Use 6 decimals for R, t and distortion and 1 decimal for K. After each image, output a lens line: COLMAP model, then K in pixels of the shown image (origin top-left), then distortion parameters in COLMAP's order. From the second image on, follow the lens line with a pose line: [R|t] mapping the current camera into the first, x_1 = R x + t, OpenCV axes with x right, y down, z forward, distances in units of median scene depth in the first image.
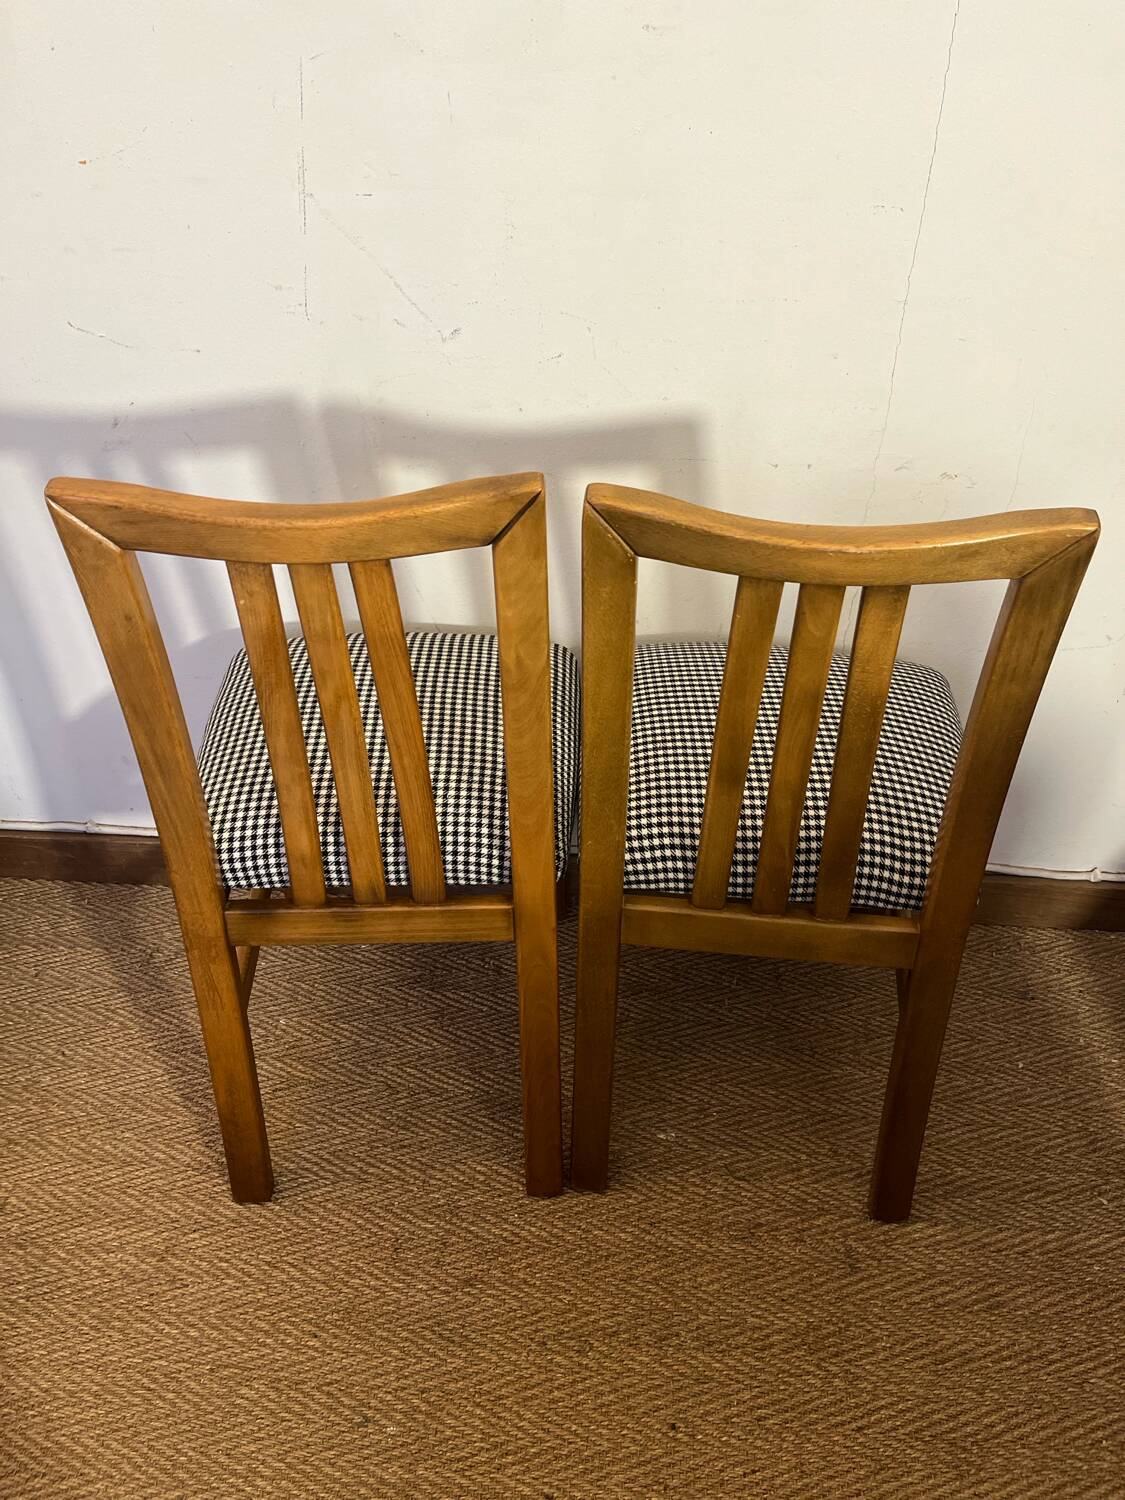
lens RADIAL K [[1158.5, 0, 562.2], [0, 1158.5, 748.6], [0, 0, 1]] dist [0.002501, -0.062479]
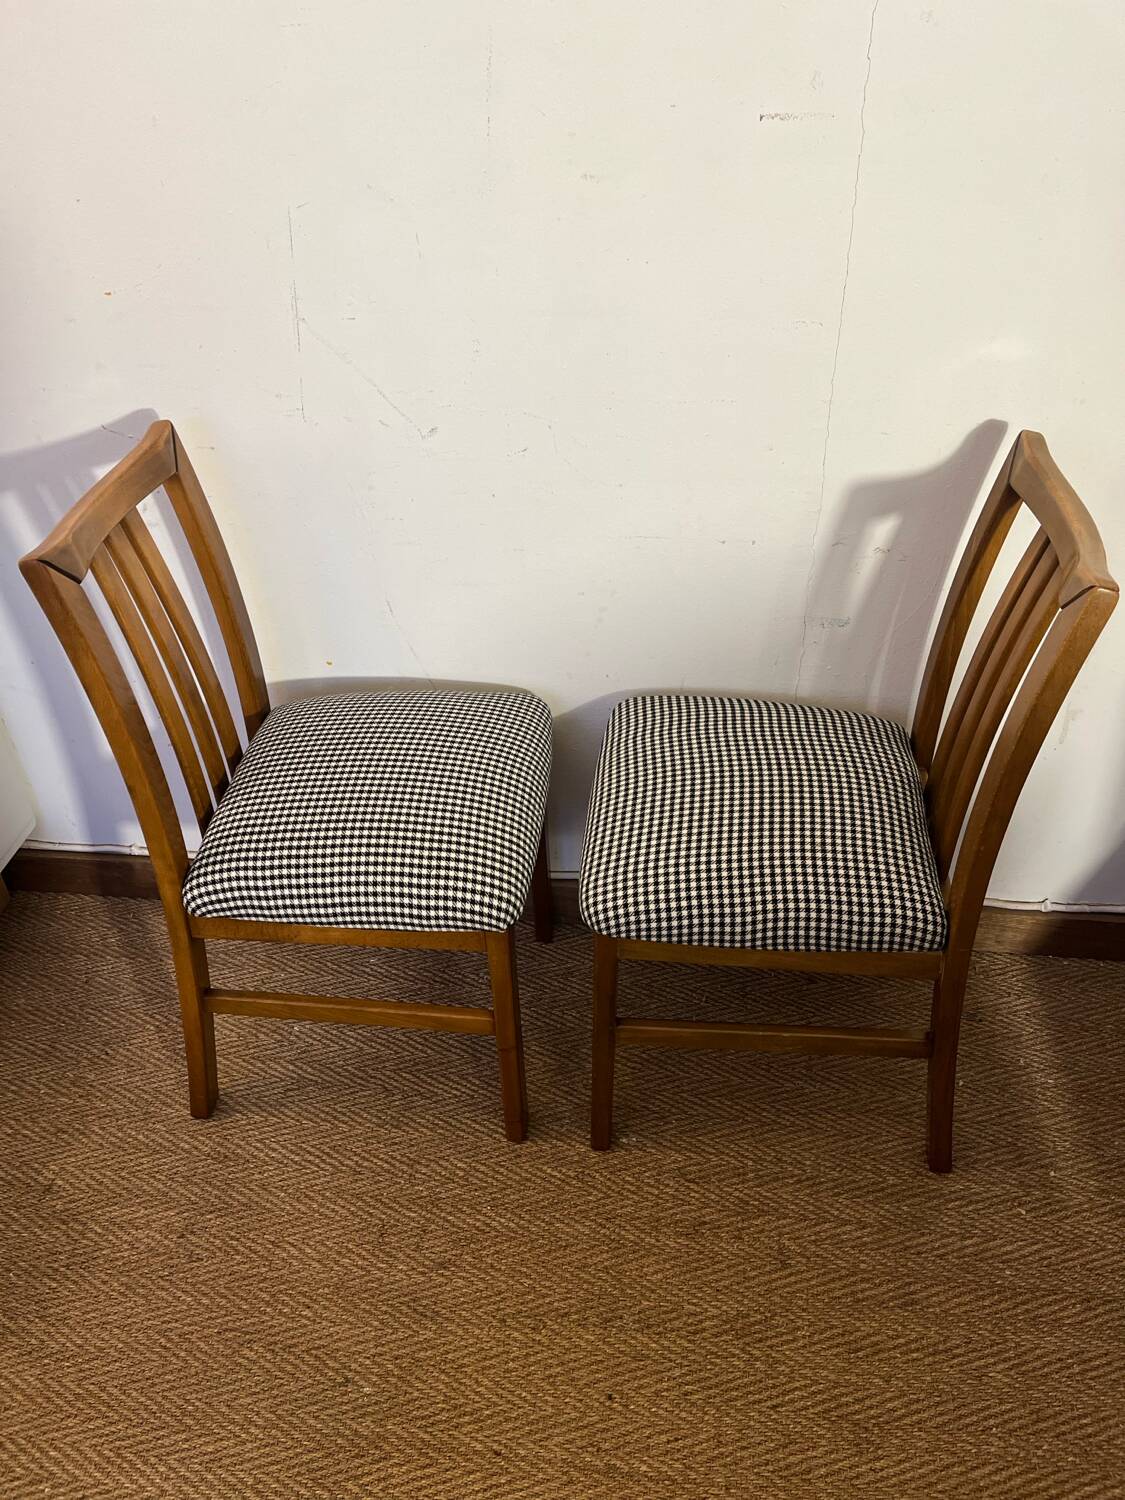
lens RADIAL K [[1158.5, 0, 563.3], [0, 1158.5, 742.7], [0, 0, 1]] dist [0.002501, -0.062479]
pose [[0.997753, 0.003725, -0.066902, 0.109229], [-0.003111, 0.999952, 0.009289, -0.063566], [0.066933, -0.009060, 0.997716, -0.123527]]
